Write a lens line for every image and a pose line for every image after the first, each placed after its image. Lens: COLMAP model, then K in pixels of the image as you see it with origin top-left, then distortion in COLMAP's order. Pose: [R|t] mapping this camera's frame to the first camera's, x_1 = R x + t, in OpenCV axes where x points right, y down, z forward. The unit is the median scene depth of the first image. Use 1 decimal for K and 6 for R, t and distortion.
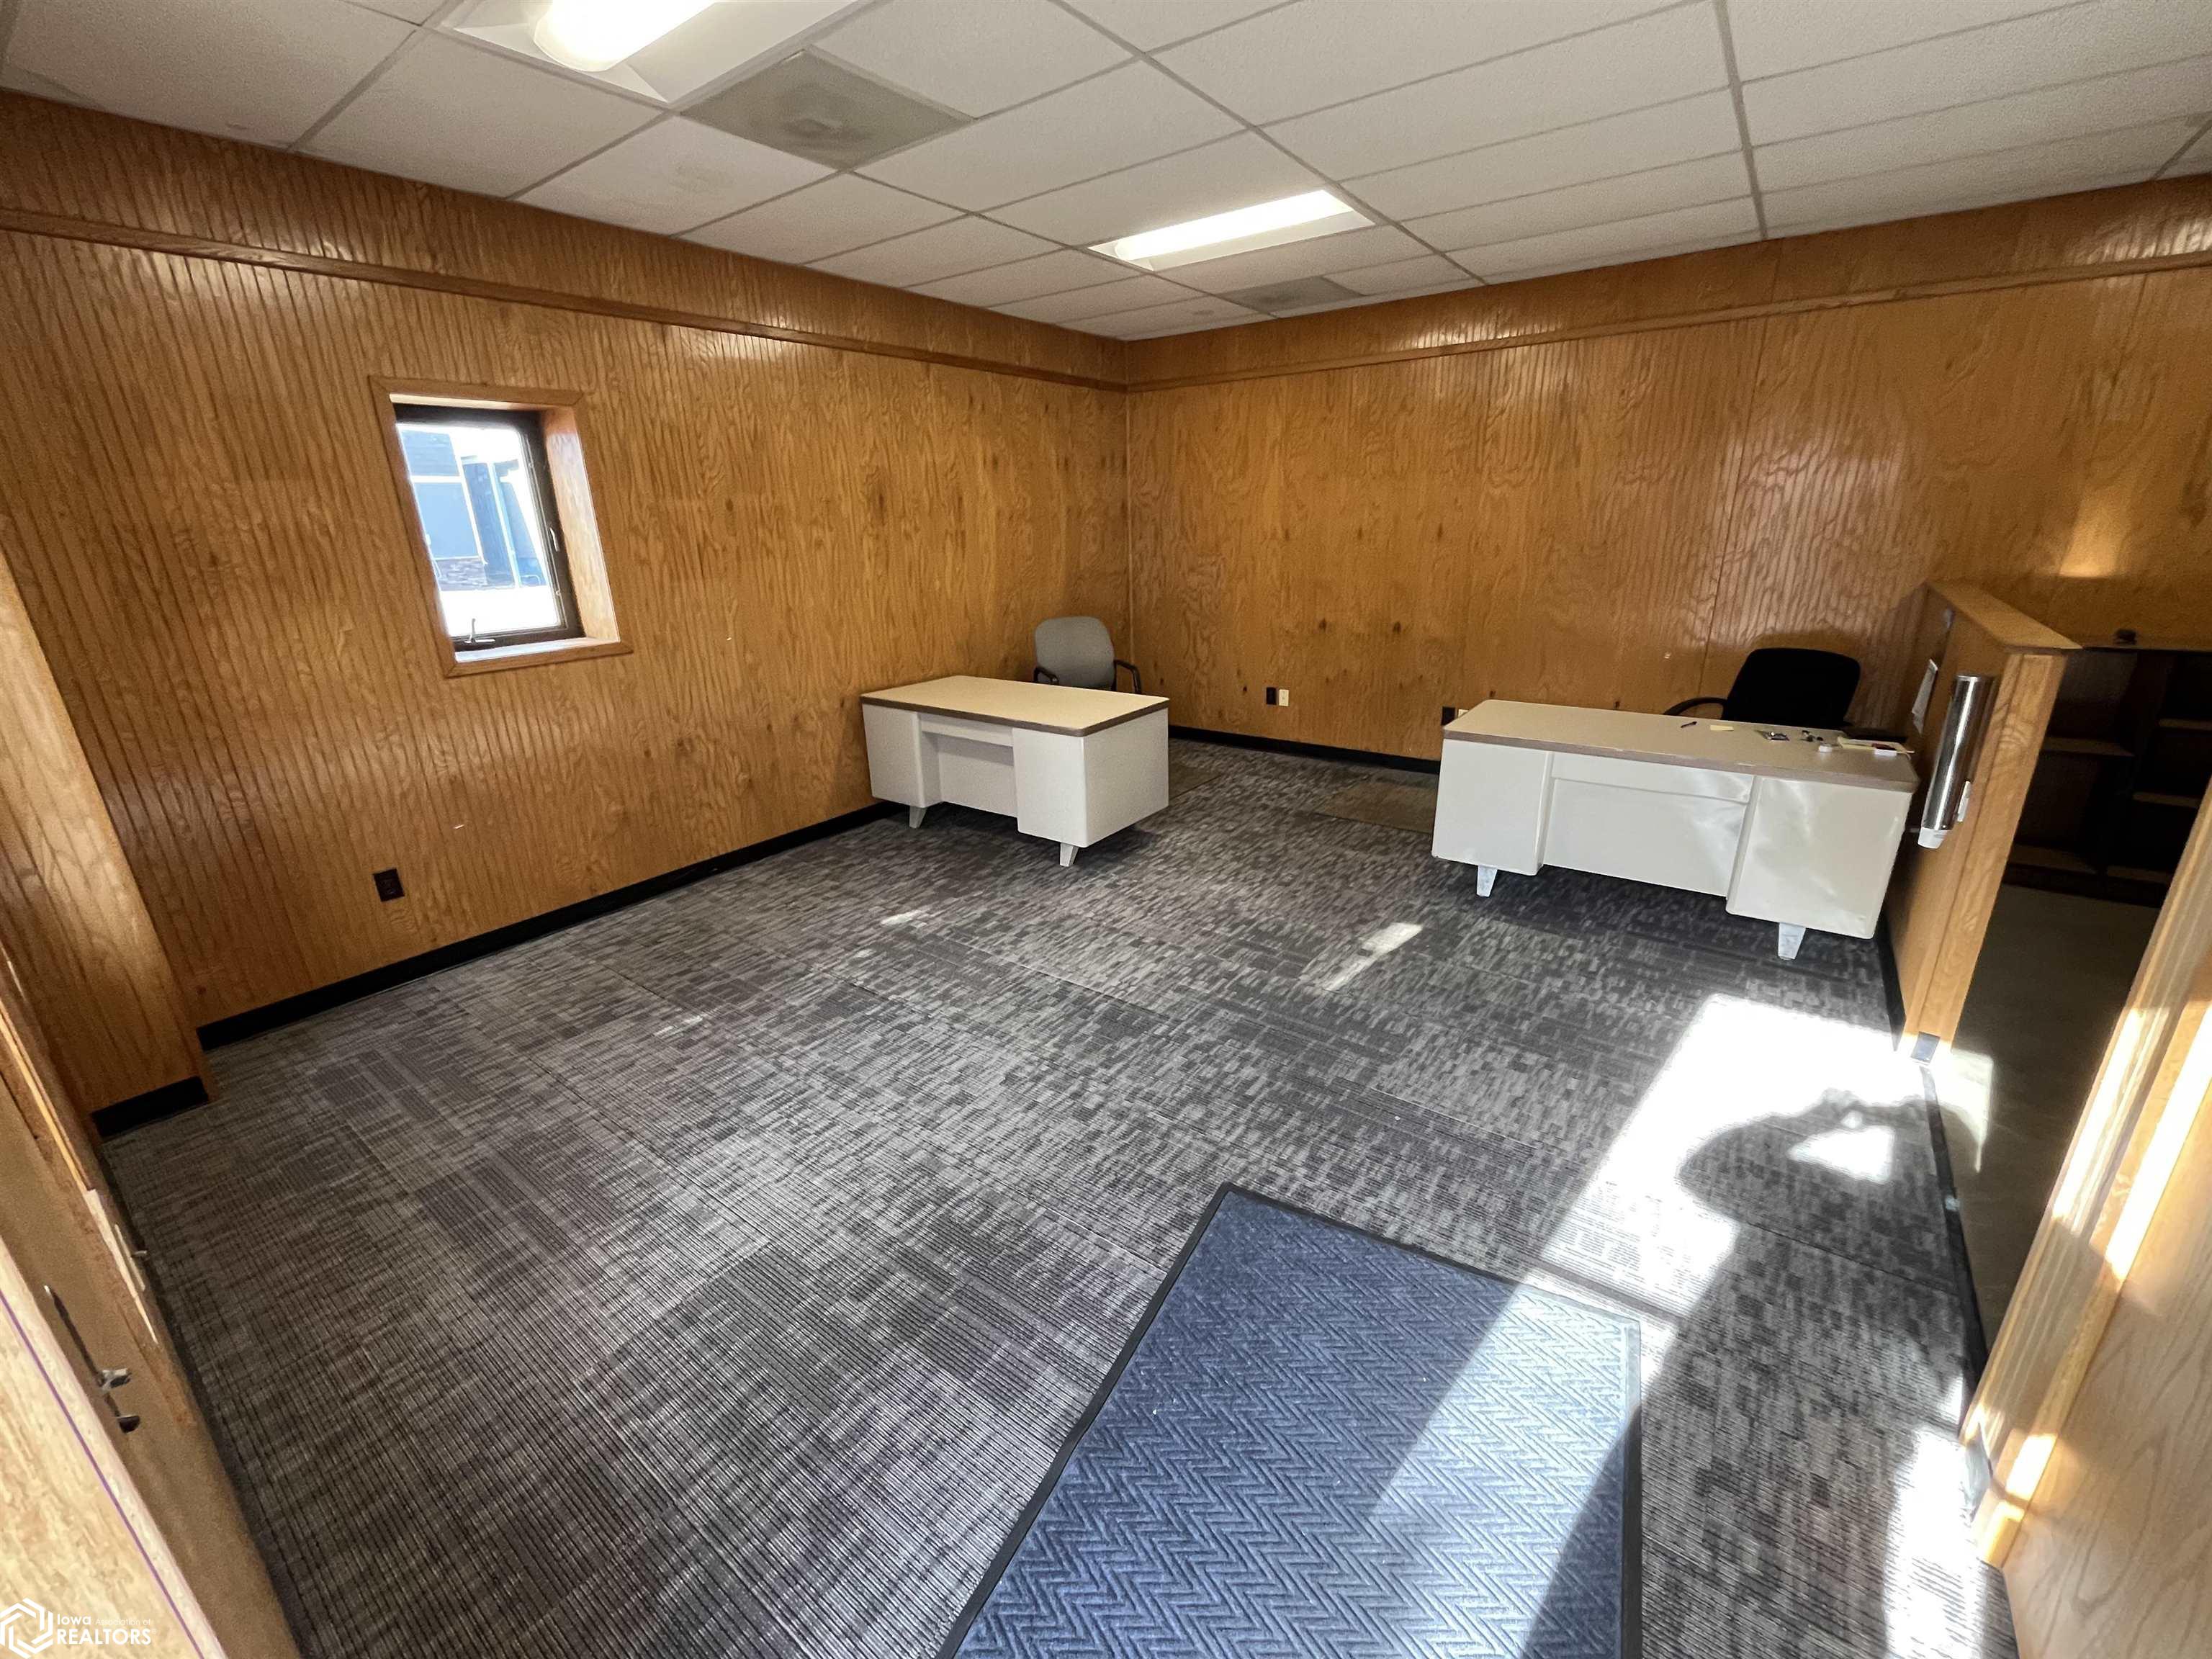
lens RADIAL K [[895.6, 0, 1122.2], [0, 895.6, 822.5], [0, 0, 1]] dist [-0.005363, -0.000603]
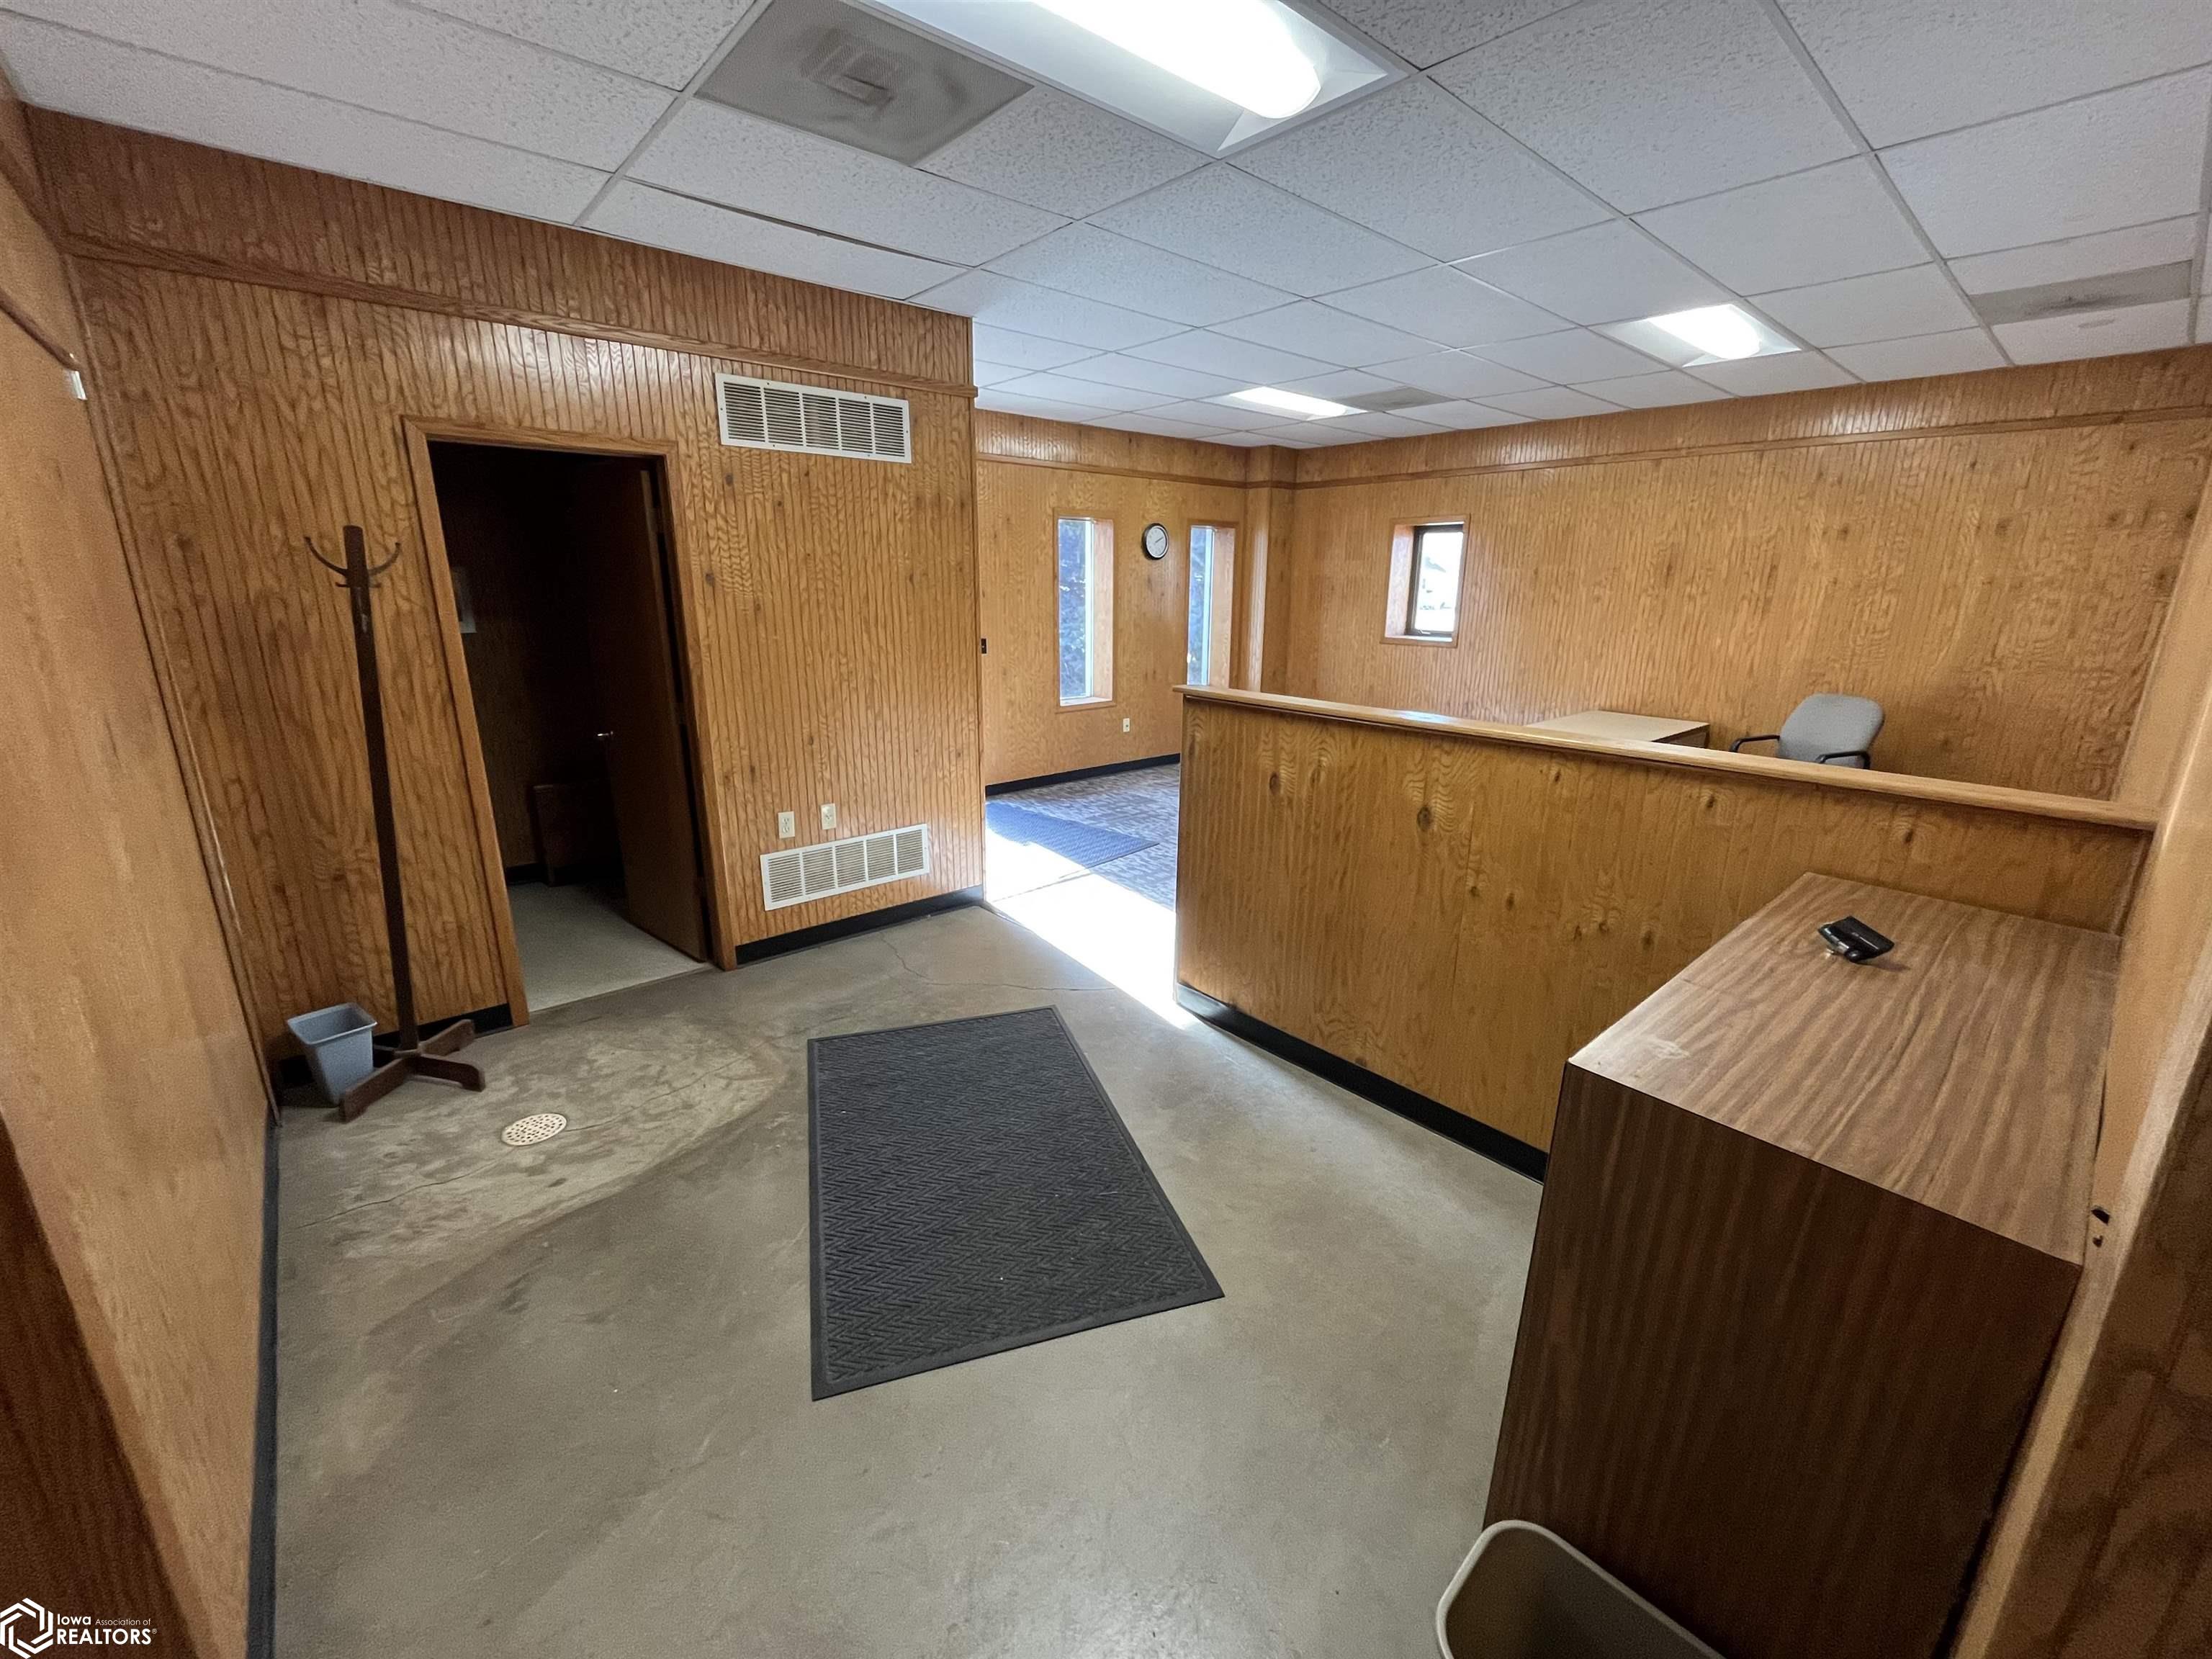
lens RADIAL K [[895.6, 0, 1122.2], [0, 895.6, 822.5], [0, 0, 1]] dist [-0.005363, -0.000603]
pose [[-0.206657, 0.294656, -0.932990, 1.638701], [-0.307566, 0.885670, 0.347838, -0.335944], [0.928814, 0.358839, -0.092403, 0.721430]]
